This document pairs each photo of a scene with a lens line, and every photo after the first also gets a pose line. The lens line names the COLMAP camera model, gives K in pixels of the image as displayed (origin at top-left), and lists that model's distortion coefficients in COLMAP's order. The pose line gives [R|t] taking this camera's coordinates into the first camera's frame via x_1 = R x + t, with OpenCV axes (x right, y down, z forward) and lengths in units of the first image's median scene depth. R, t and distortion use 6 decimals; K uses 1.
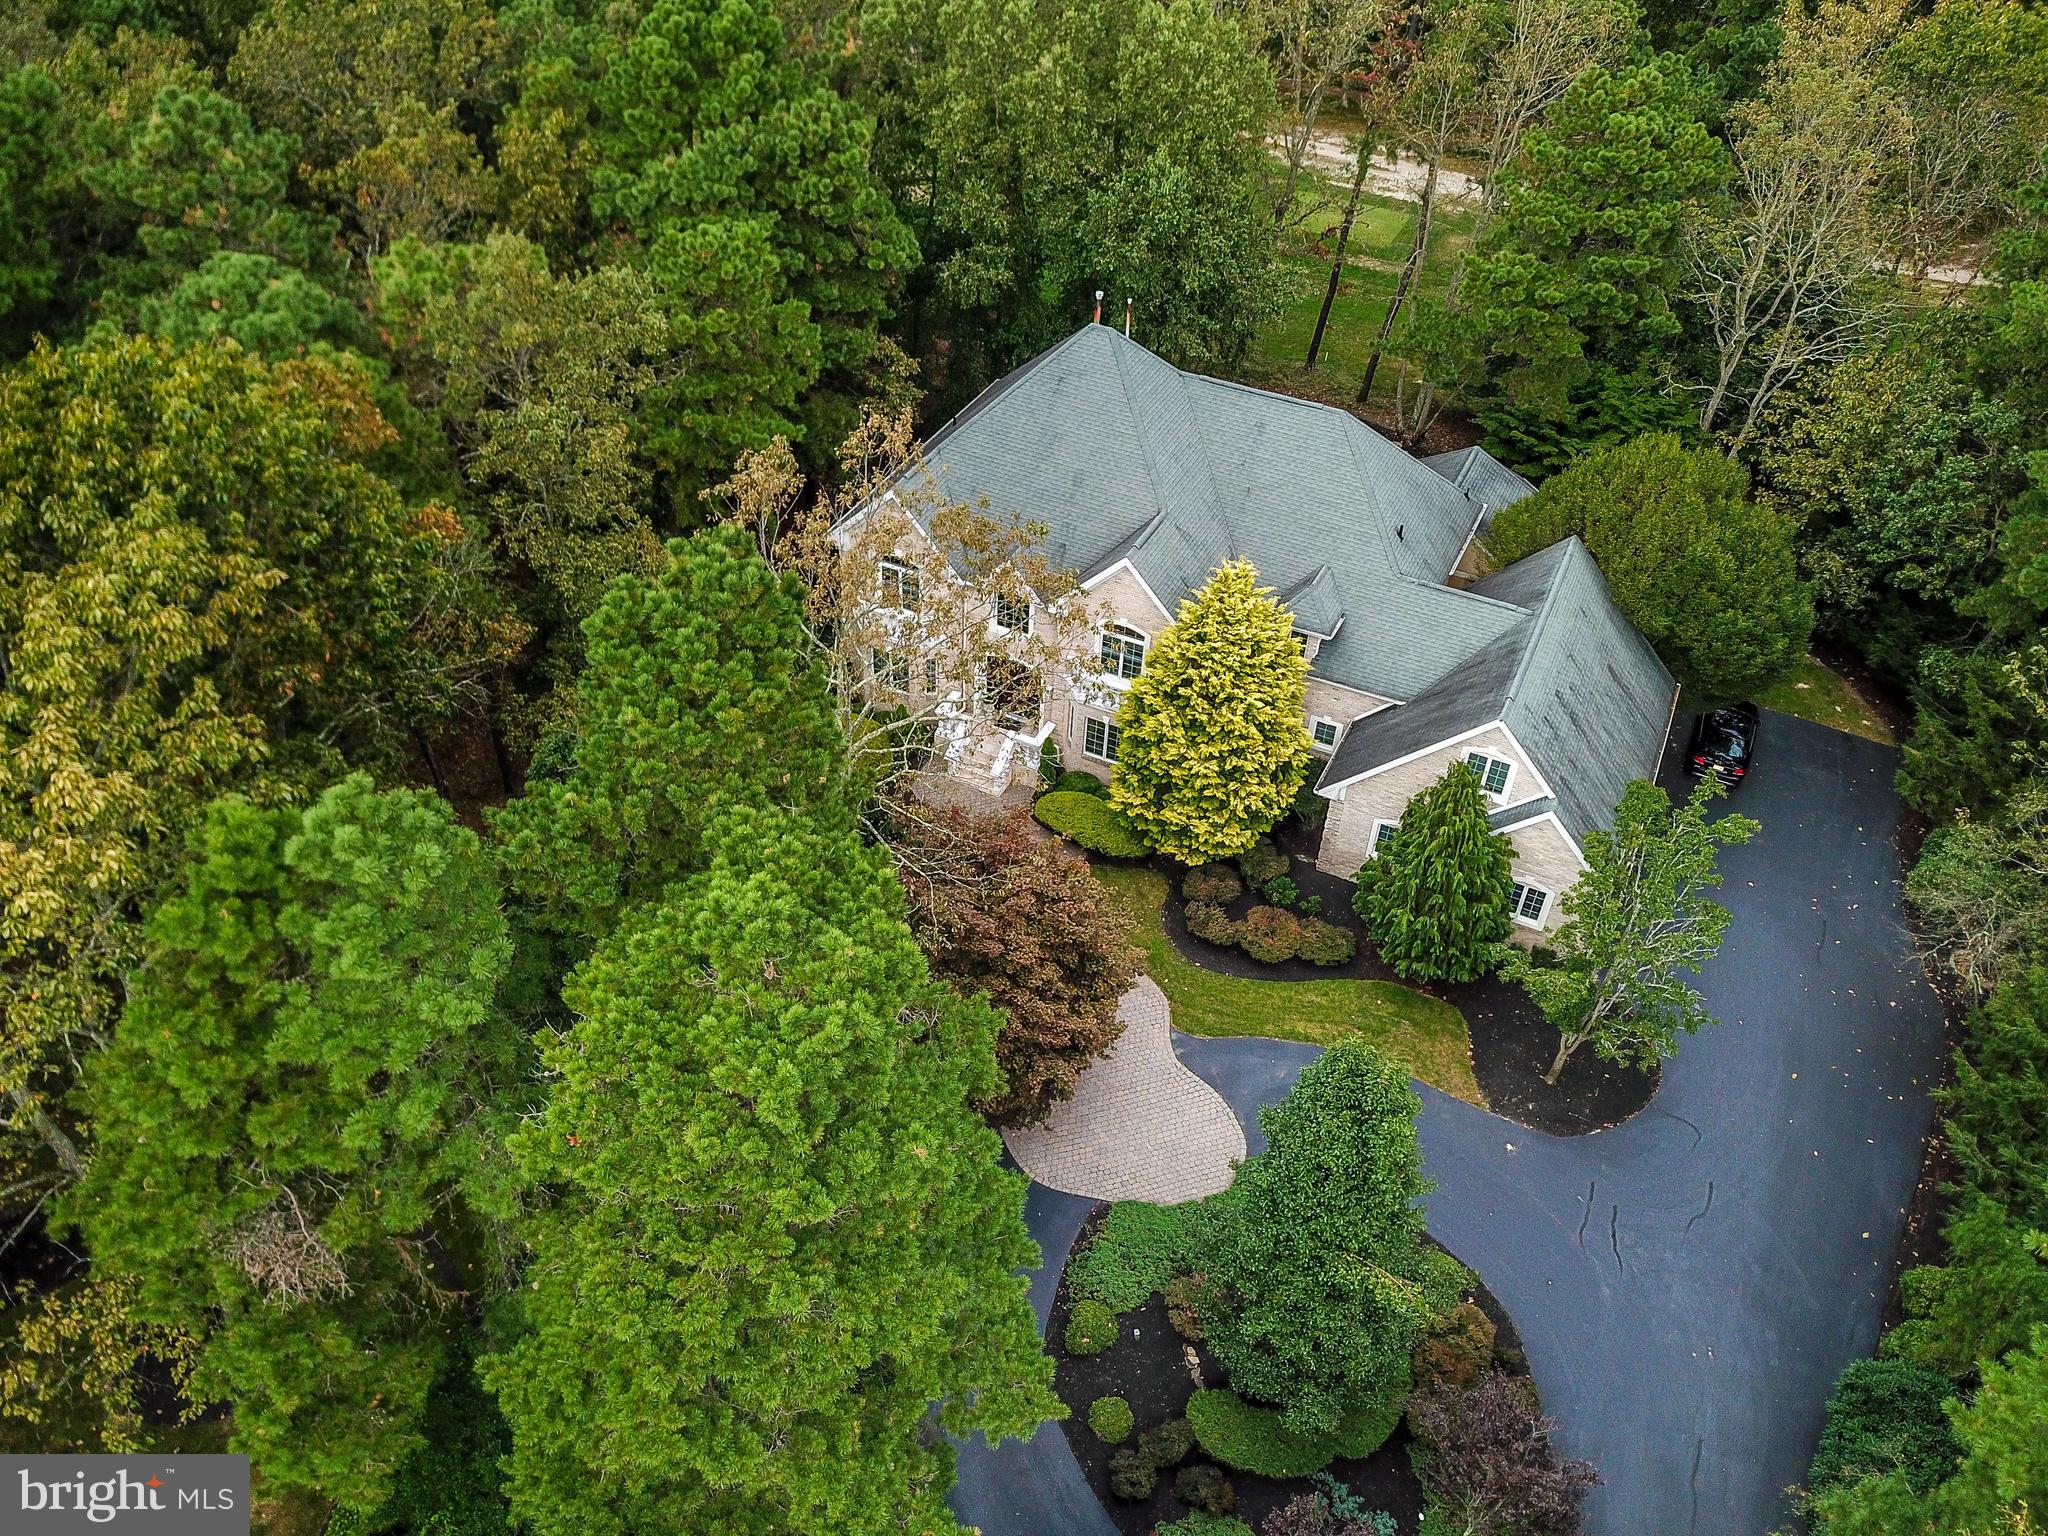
lens RADIAL K [[1553.9, 0, 1026.1], [0, 1553.9, 776.4], [0, 0, 1]] dist [0.002034, 0.002055]
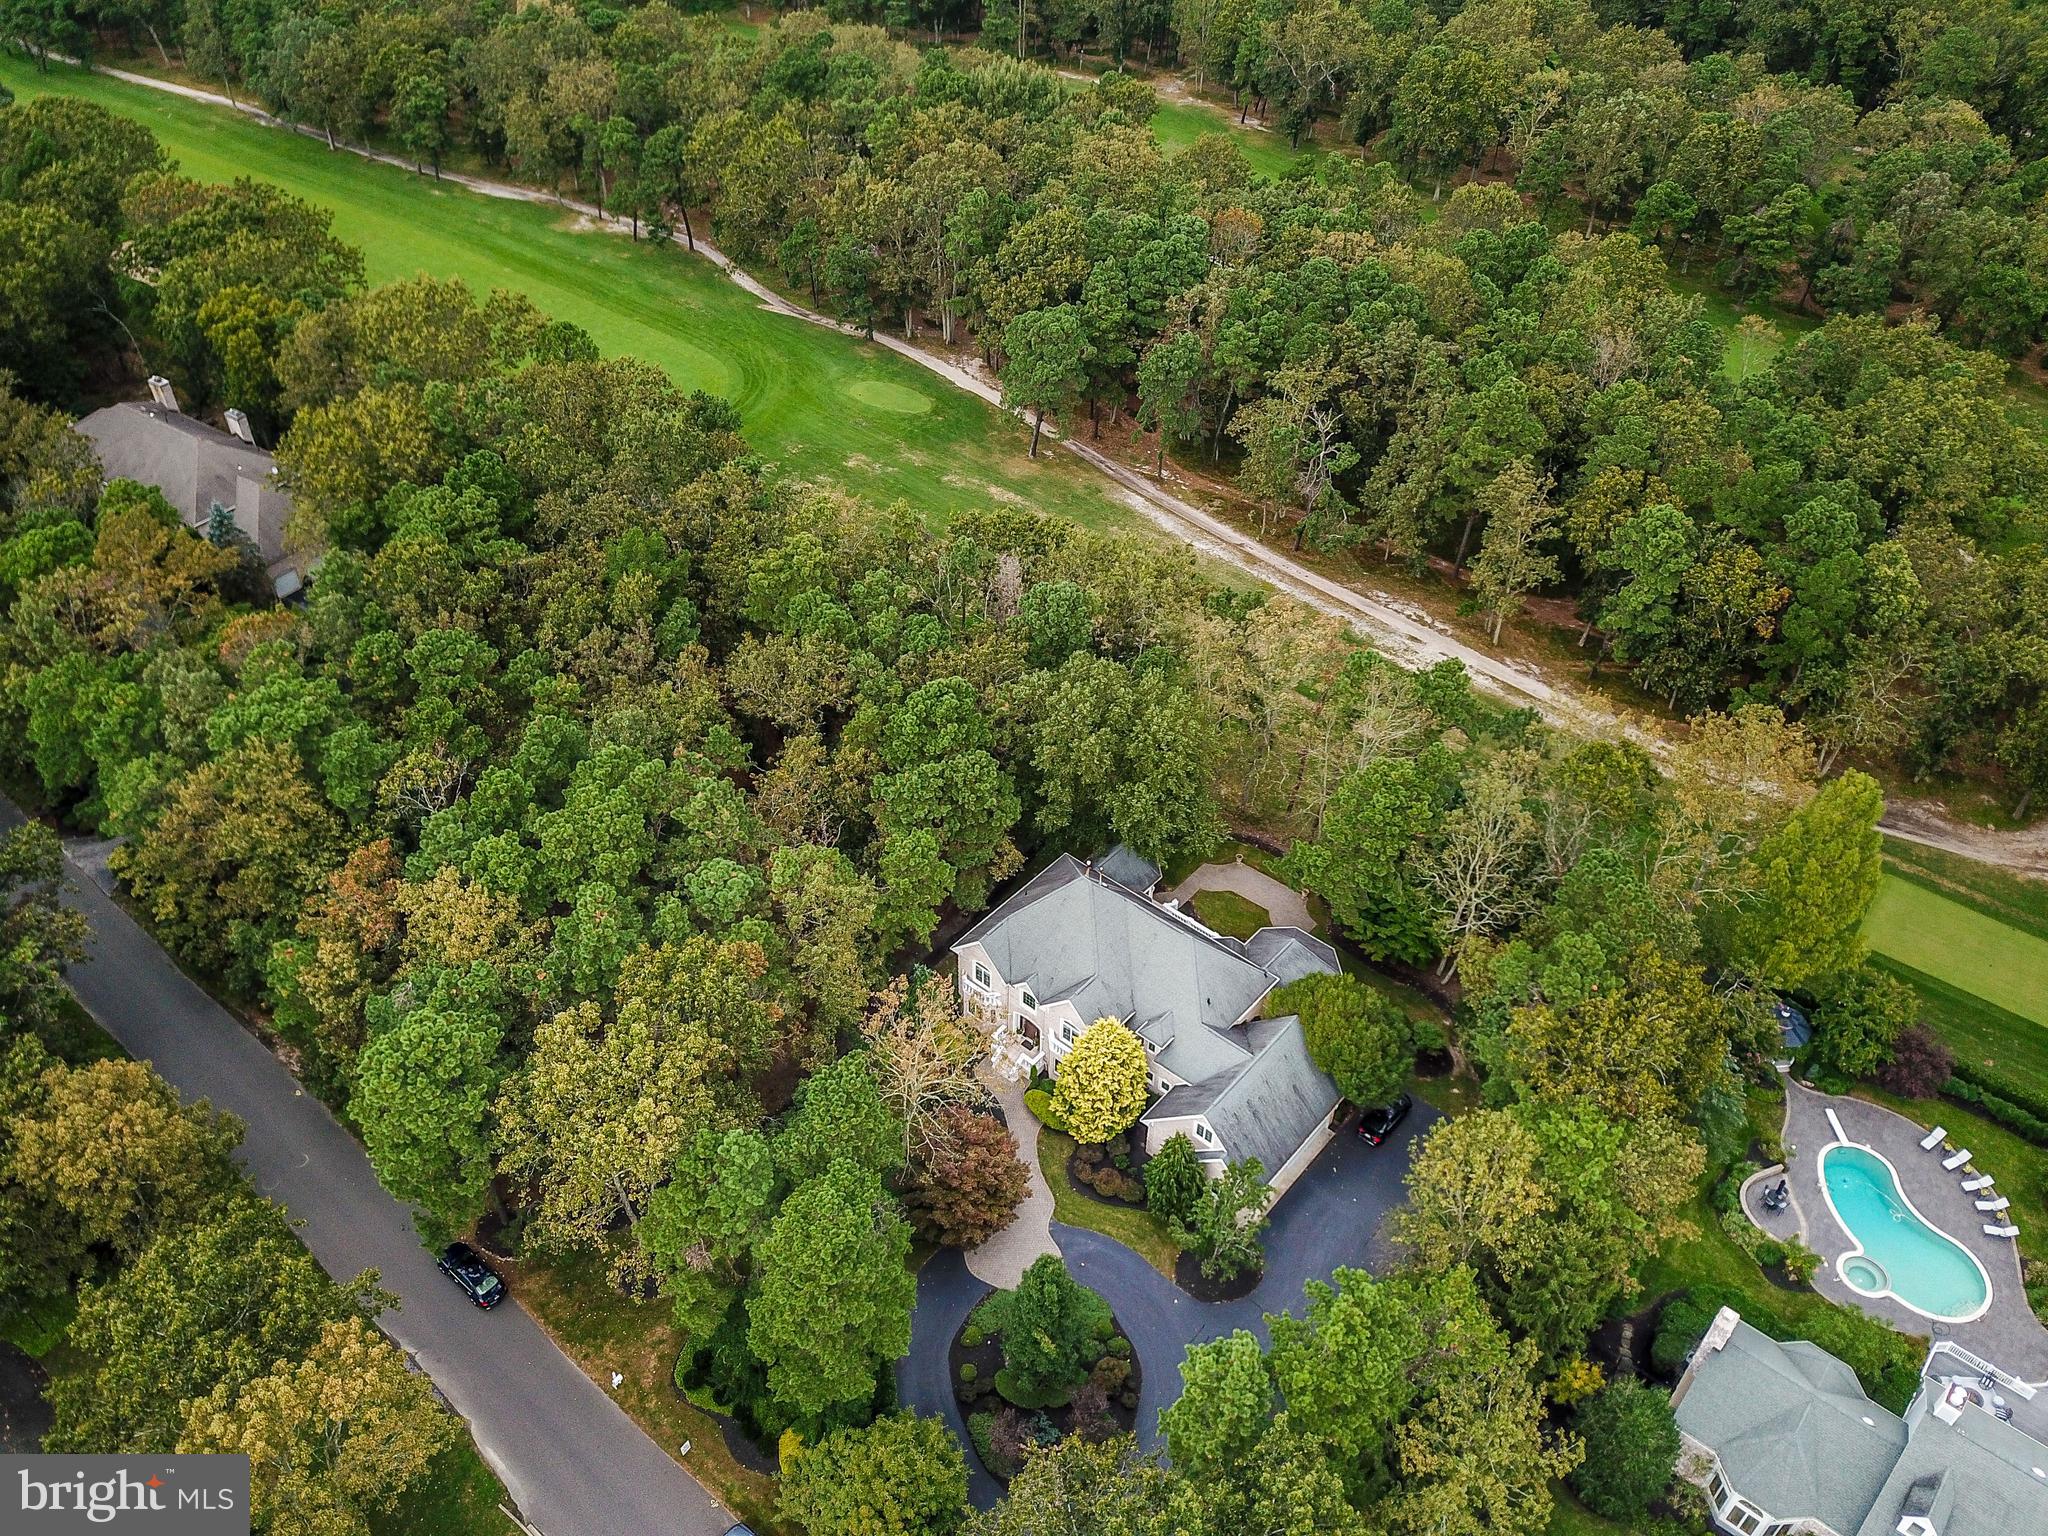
lens RADIAL K [[1578.9, 0, 1032.2], [0, 1578.9, 776.4], [0, 0, 1]] dist [0.059925, -0.002461]
pose [[0.967624, 0.154764, -0.199381, 0.428451], [-0.155298, 0.987781, 0.013060, -0.498059], [0.198966, 0.018327, 0.979835, -1.280227]]
